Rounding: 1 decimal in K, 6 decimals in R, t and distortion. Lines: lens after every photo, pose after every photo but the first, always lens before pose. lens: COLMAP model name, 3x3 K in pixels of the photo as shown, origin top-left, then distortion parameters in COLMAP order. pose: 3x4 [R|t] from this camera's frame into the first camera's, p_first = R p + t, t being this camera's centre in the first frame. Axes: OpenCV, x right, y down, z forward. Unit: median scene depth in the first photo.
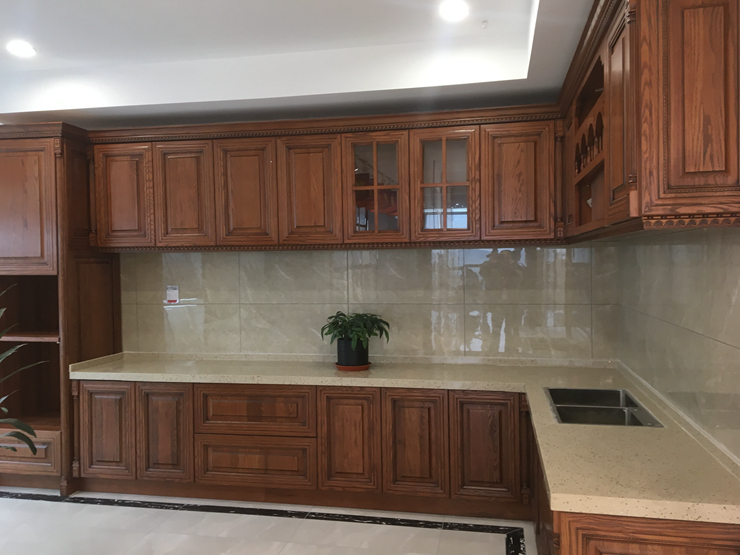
lens RADIAL K [[623.4, 0, 369.9], [0, 623.4, 274.3], [0, 0, 1]] dist [0.087873, -0.115459]
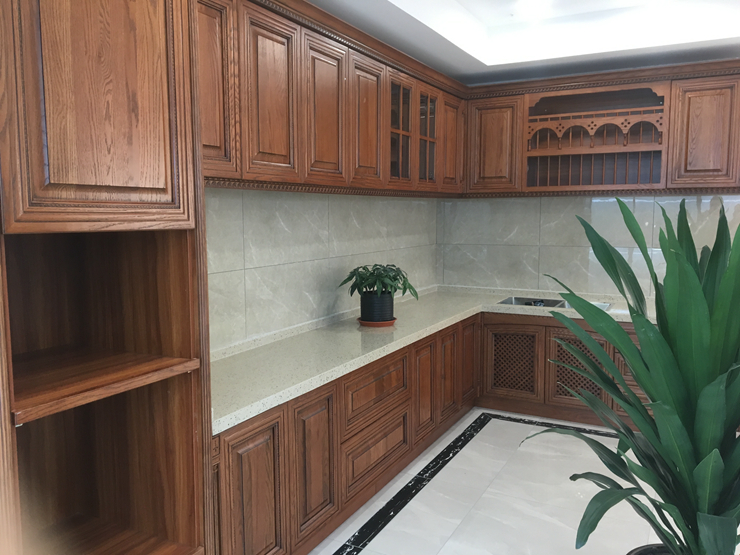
lens RADIAL K [[623.4, 0, 367.9], [0, 623.4, 277.4], [0, 0, 1]] dist [0.087873, -0.115459]
pose [[0.278490, -0.089839, 0.956228, -0.884328], [0.025000, 0.995956, 0.086291, 0.000007], [-0.960114, -0.000126, 0.279610, 0.722930]]
